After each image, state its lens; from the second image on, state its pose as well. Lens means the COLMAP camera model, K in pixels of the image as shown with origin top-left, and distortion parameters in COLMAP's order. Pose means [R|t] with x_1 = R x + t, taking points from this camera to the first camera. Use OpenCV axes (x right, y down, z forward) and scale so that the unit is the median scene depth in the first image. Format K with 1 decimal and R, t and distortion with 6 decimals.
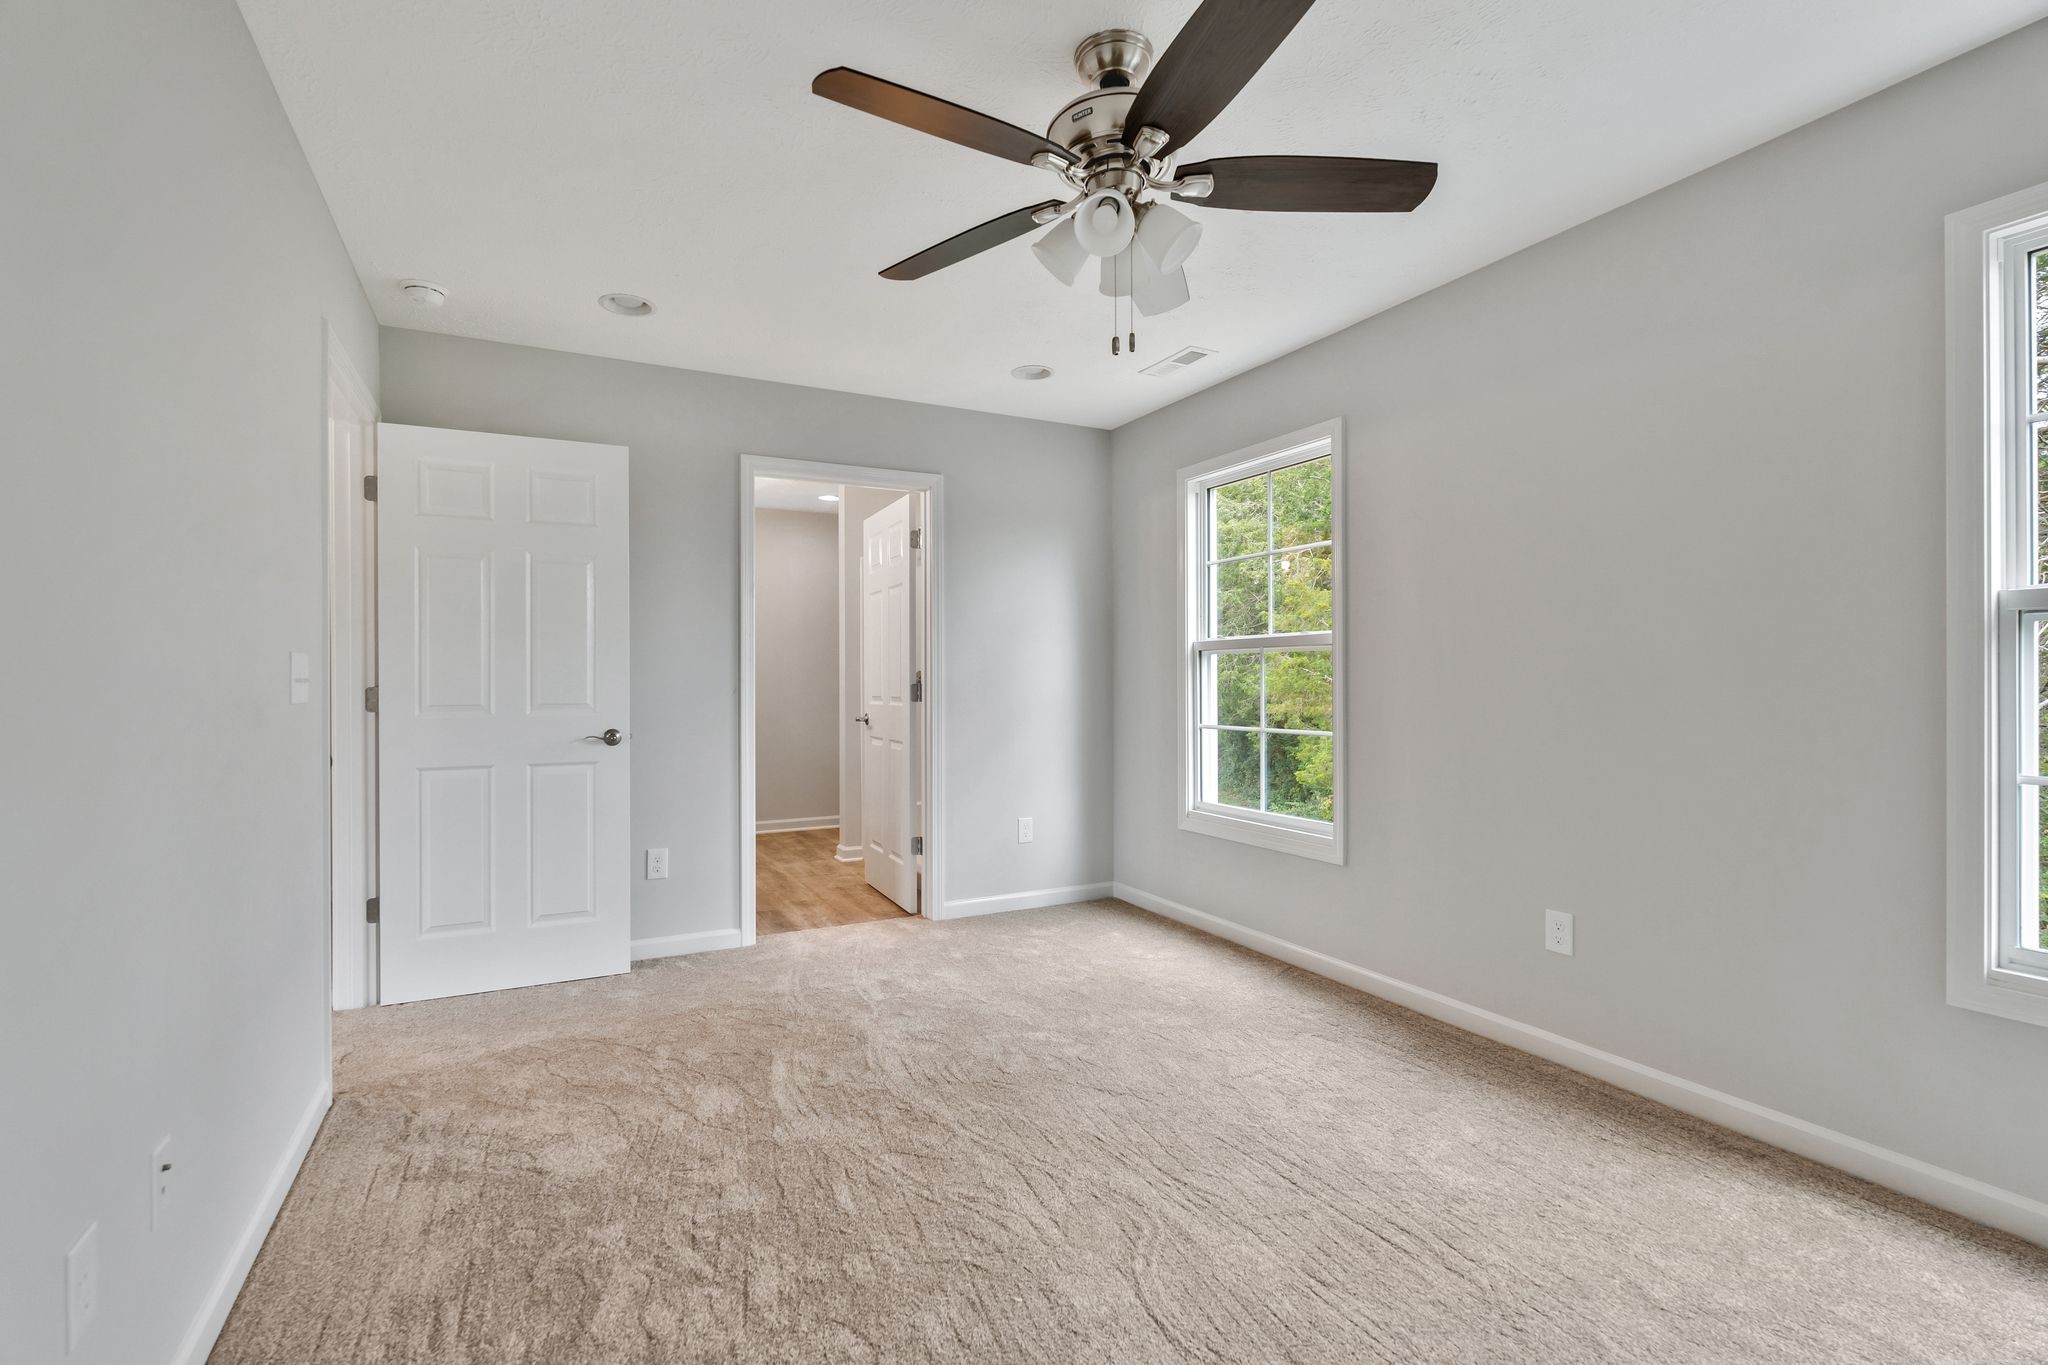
lens RADIAL K [[999.0, 0, 1024.0], [0, 999.0, 682.5], [0, 0, 1]] dist [0.000855, 0.000411]
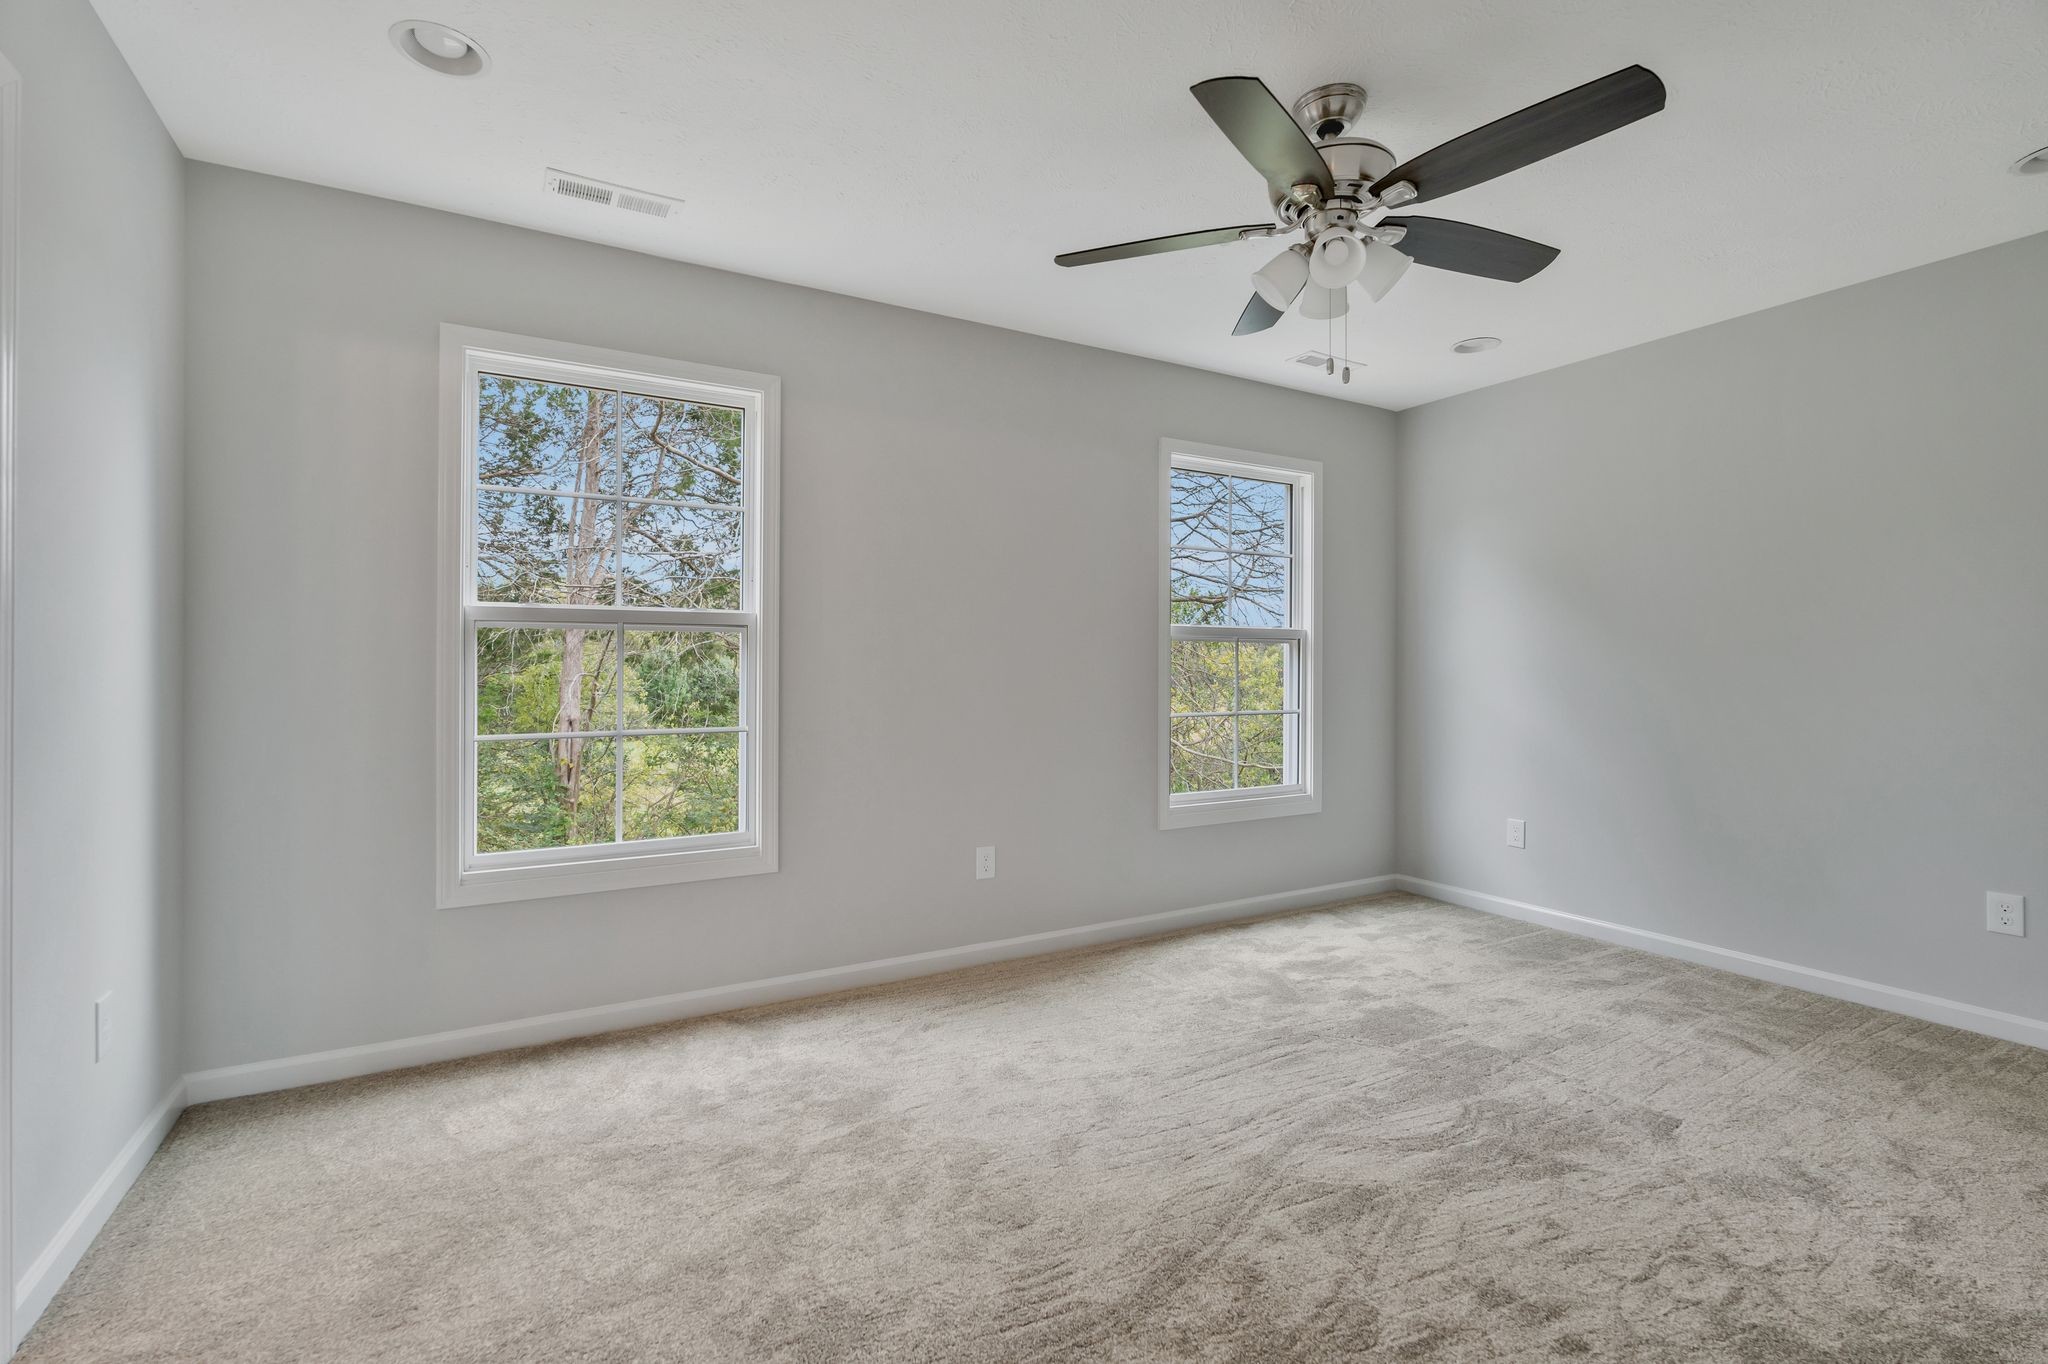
lens RADIAL K [[911.5, 0, 1011.9], [0, 911.5, 688.6], [0, 0, 1]] dist [-0.003536, -0.000418]
pose [[-0.072584, -0.015928, 0.997235, -0.650148], [0.001441, 0.999870, 0.016075, 0.004554], [-0.997361, 0.002603, -0.072551, 1.059411]]
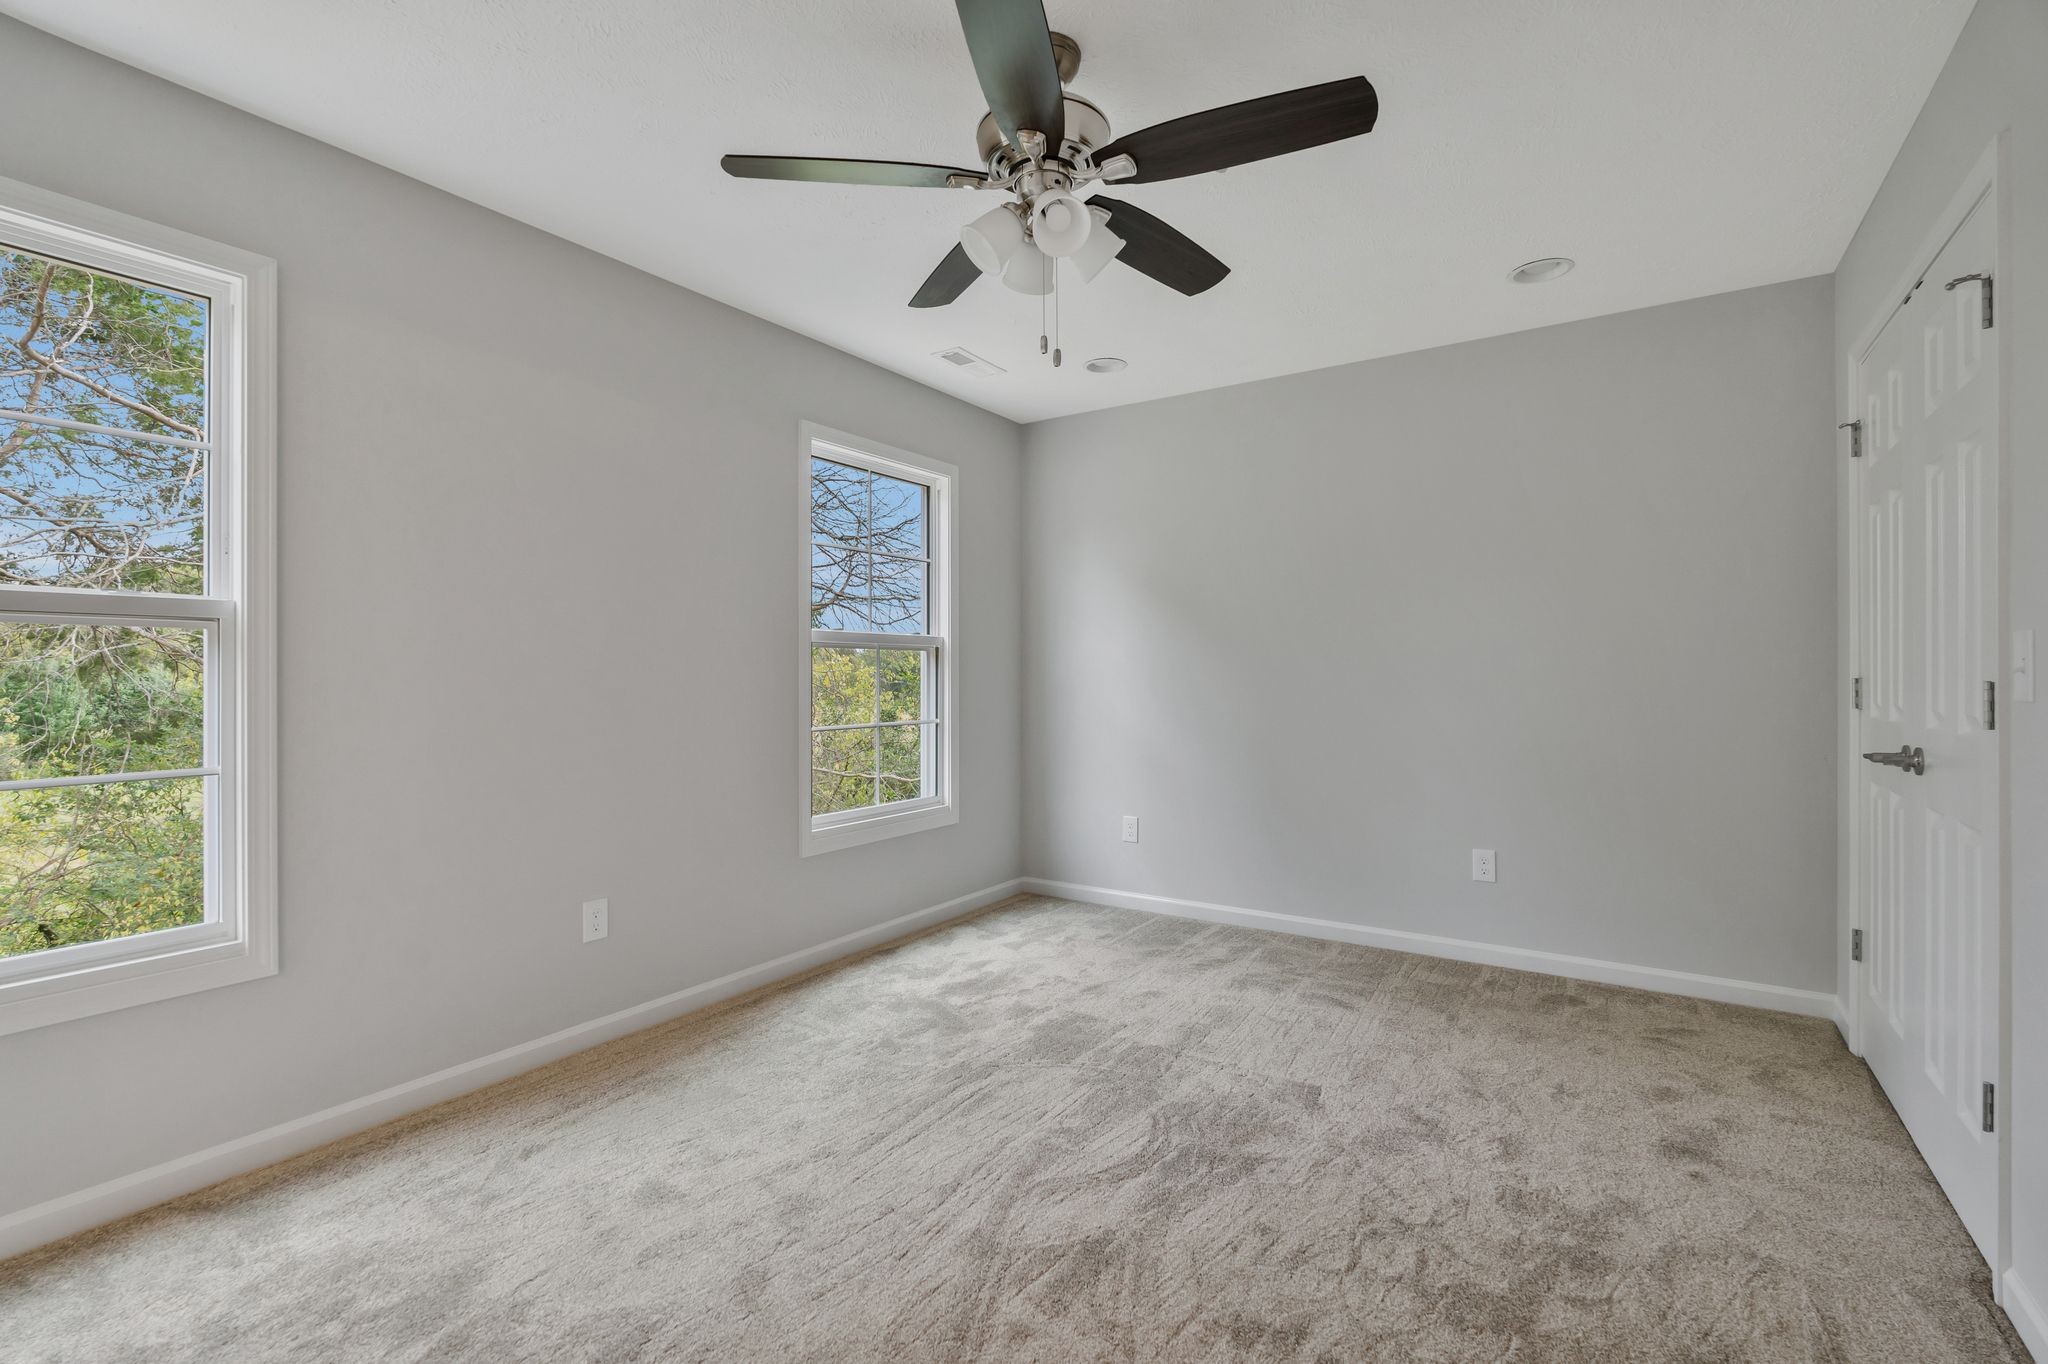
lens RADIAL K [[911.5, 0, 1011.9], [0, 911.5, 688.6], [0, 0, 1]] dist [-0.003536, -0.000418]
pose [[-0.500740, -0.002282, 0.865595, -0.512664], [0.010949, 0.999900, 0.008970, 0.003325], [-0.865529, 0.013969, -0.500665, 1.104645]]
